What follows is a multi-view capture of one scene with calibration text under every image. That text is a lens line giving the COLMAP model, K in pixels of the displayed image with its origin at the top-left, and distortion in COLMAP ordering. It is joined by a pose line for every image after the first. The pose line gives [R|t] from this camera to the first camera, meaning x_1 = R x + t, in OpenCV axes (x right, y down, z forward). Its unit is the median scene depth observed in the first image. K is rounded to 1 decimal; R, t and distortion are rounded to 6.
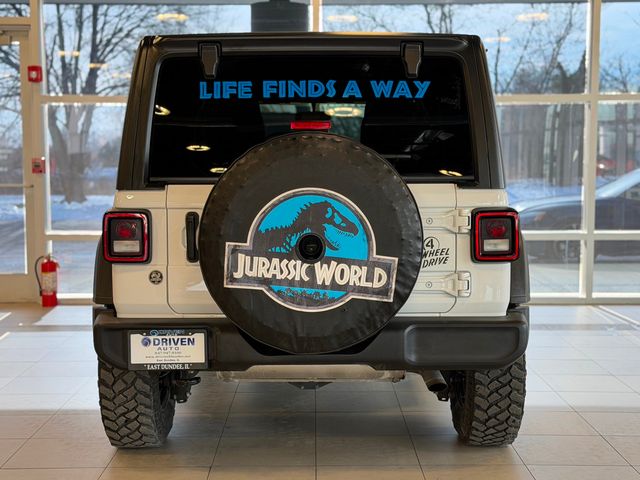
lens RADIAL K [[1020.9, 0, 319.7], [0, 1020.9, 241.0], [0, 0, 1]] dist [0.174680, 0.000000]
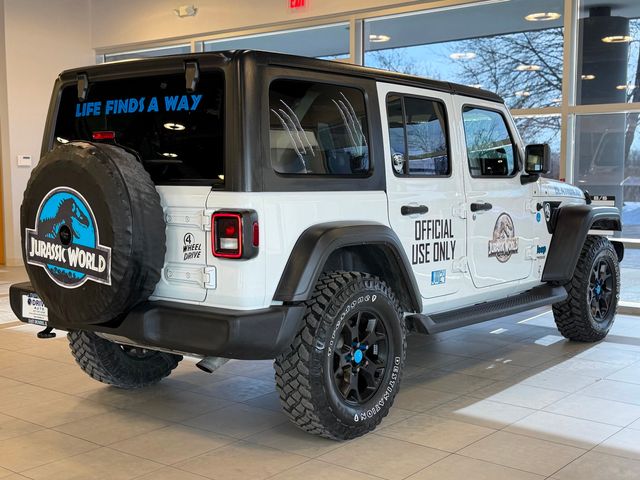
lens RADIAL K [[854.1, 0, 316.9], [0, 854.1, 236.4], [0, 0, 1]] dist [0.154871, 0.000000]
pose [[0.771216, 0.050028, -0.634604, 0.827714], [-0.053254, 0.998483, 0.013996, -0.021419], [0.634342, 0.023002, 0.772710, 0.366356]]
